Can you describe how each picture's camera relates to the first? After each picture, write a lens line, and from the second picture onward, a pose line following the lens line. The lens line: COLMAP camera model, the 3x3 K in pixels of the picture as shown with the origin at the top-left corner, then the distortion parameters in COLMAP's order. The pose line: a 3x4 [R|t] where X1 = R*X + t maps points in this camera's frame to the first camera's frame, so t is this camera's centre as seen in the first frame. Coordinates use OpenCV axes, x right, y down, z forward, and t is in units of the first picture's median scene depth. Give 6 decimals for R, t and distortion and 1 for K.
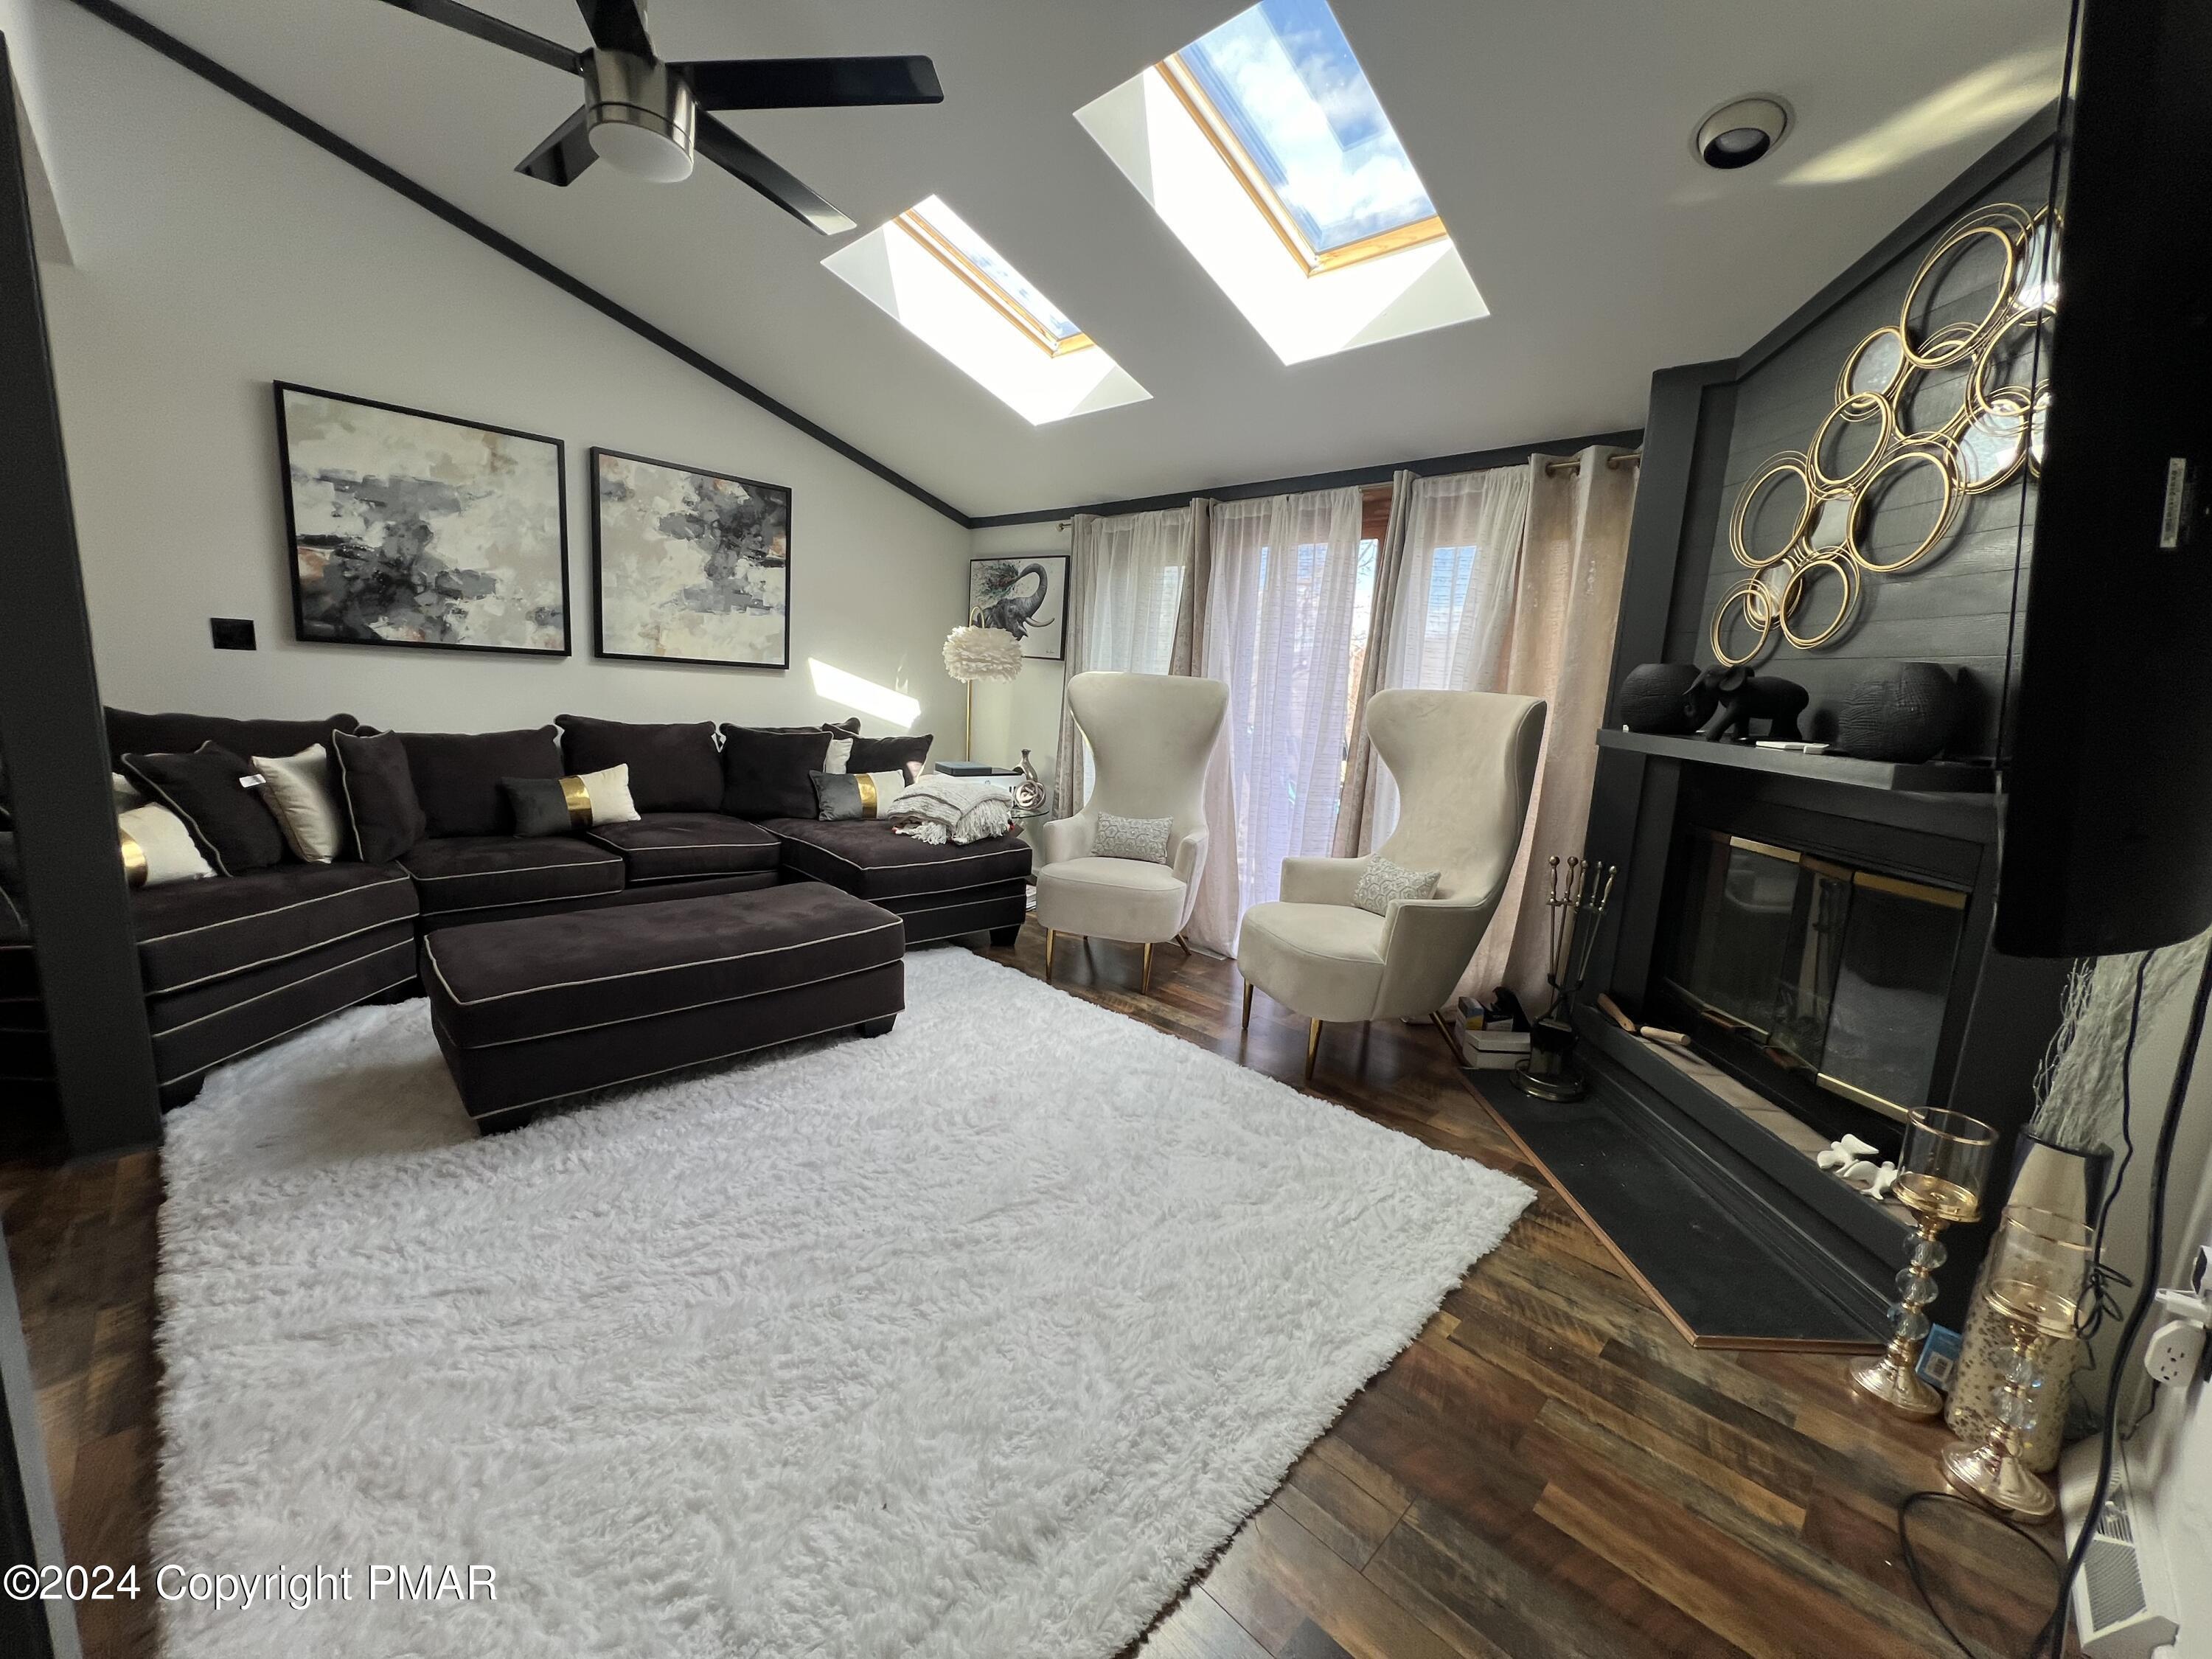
lens RADIAL K [[888.3, 0, 1109.0], [0, 888.3, 828.4], [0, 0, 1]] dist [0.000669, 0.000289]
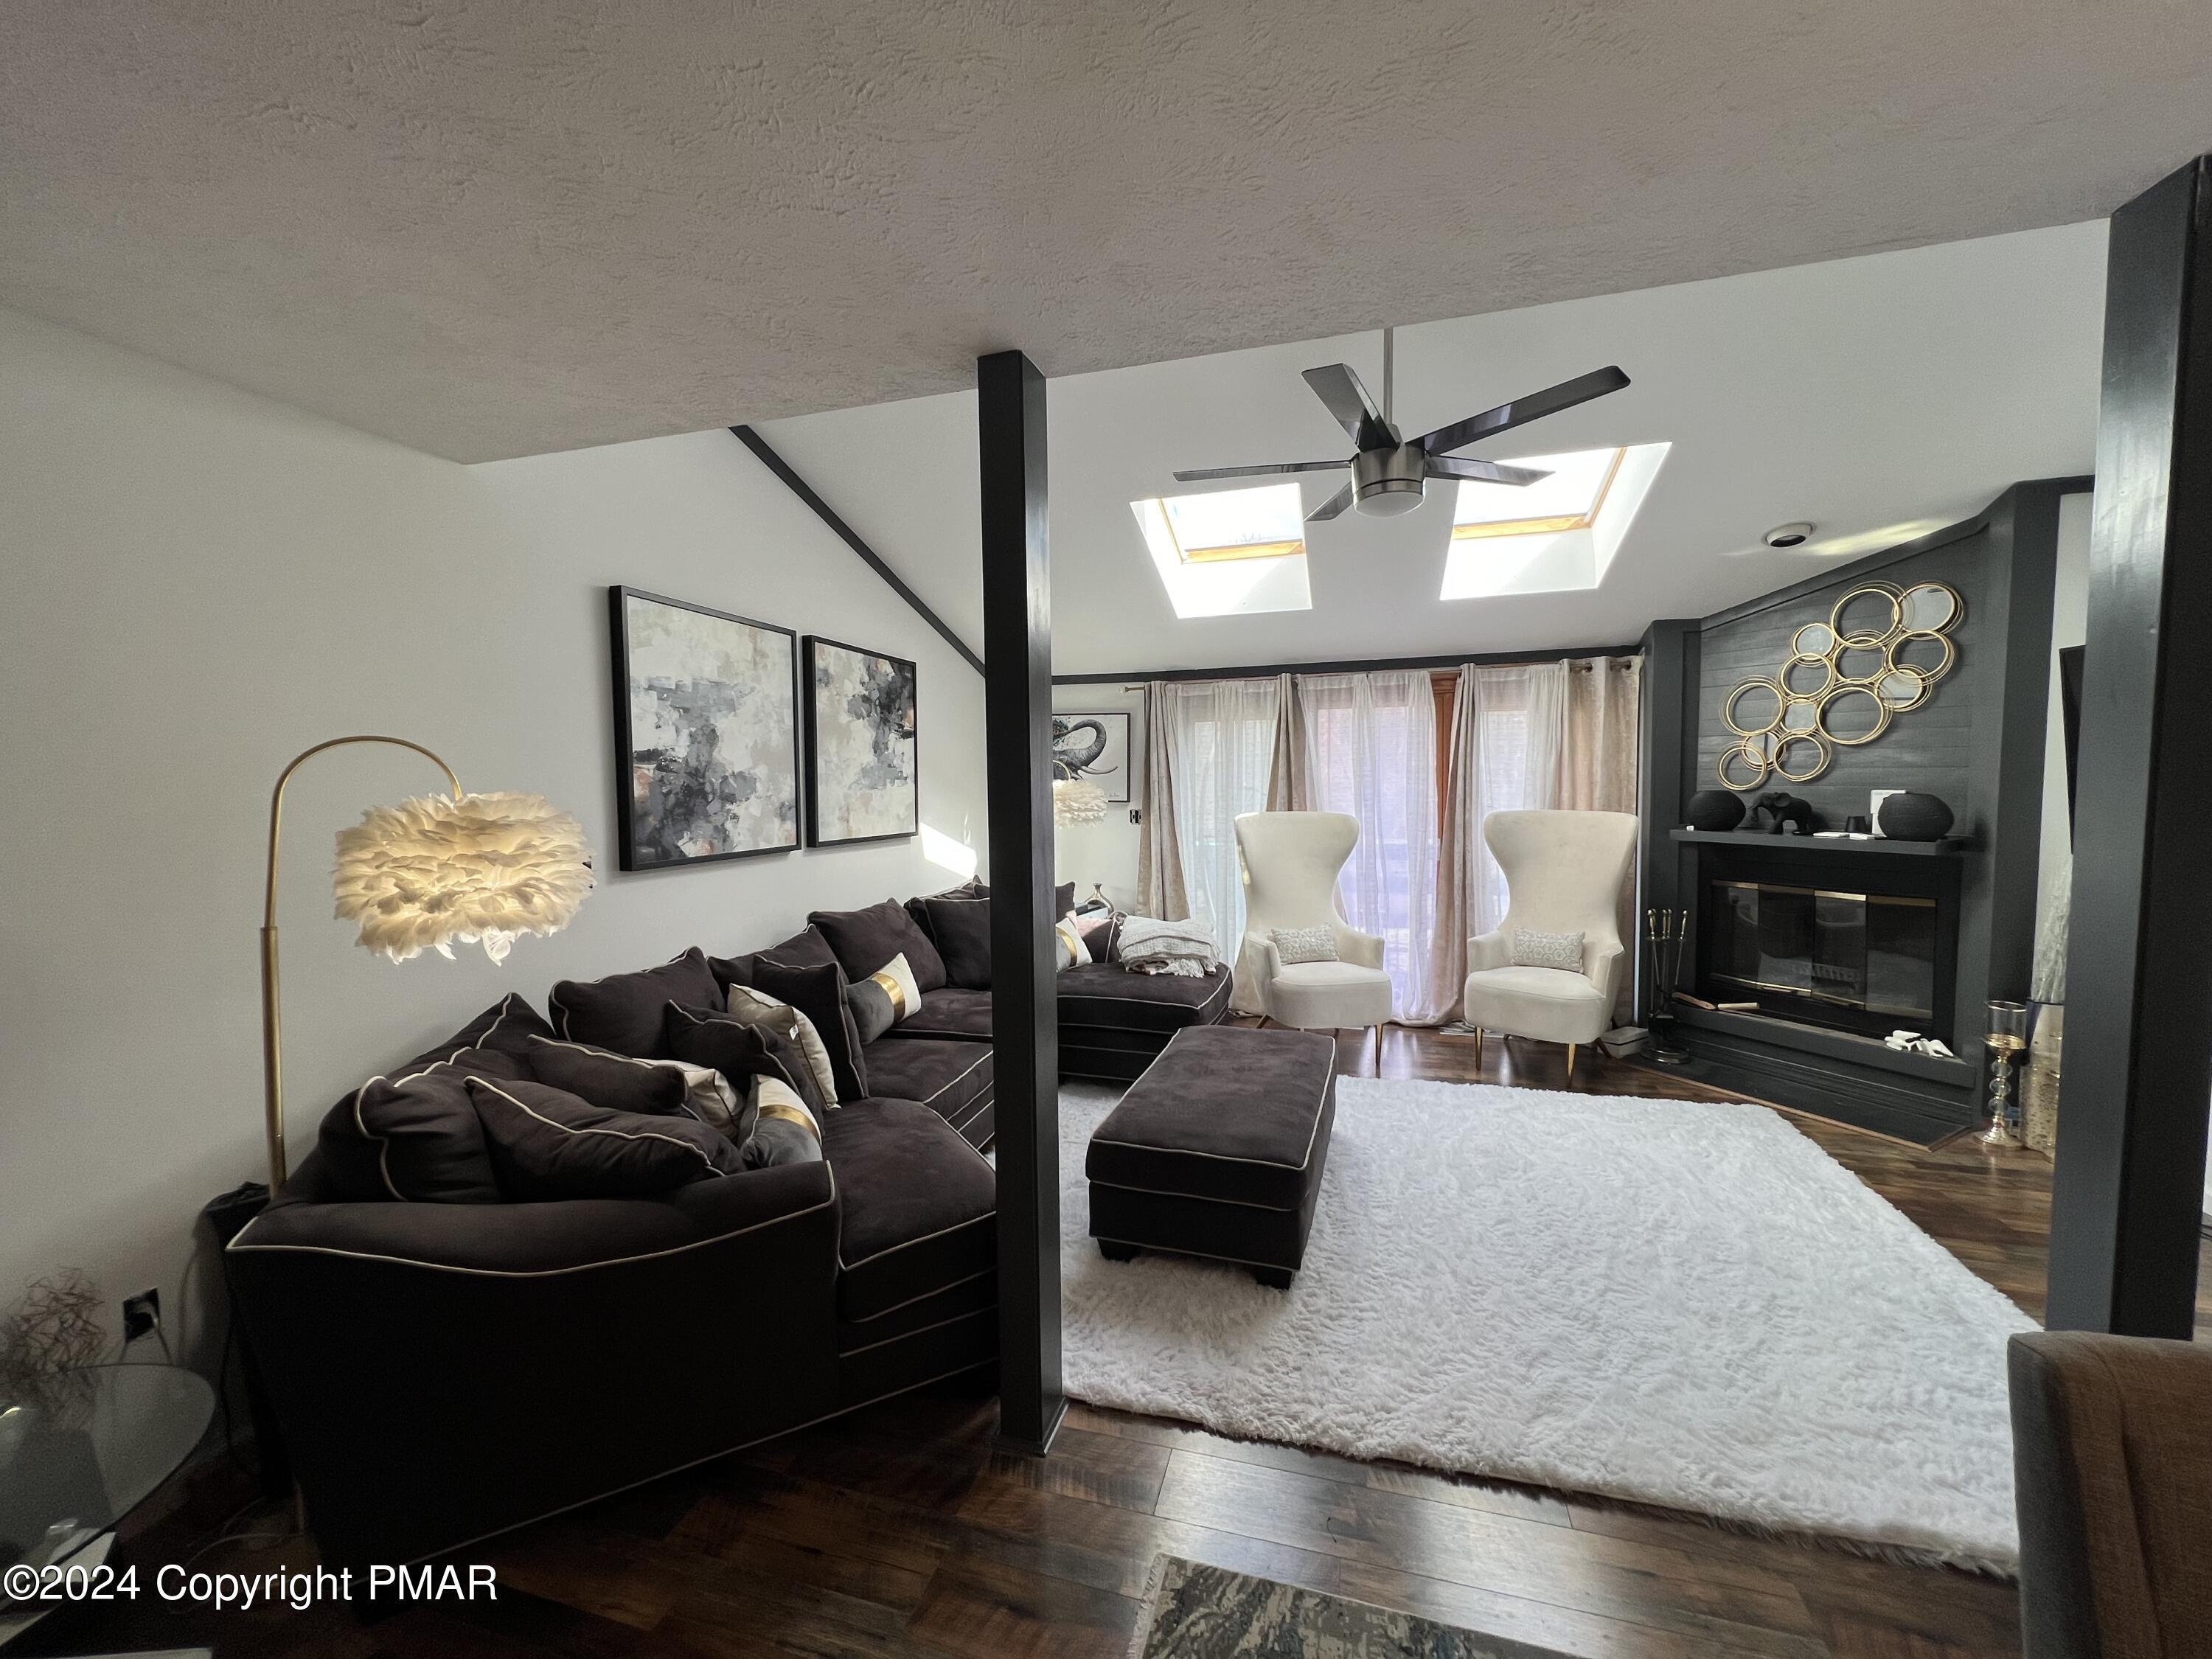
lens RADIAL K [[888.3, 0, 1115.2], [0, 888.3, 828.2], [0, 0, 1]] dist [0.000669, 0.000289]
pose [[0.875606, -0.099387, 0.472691, -0.819889], [0.146599, 0.987123, -0.064009, -0.115796], [-0.460242, 0.125343, 0.878901, 0.016182]]
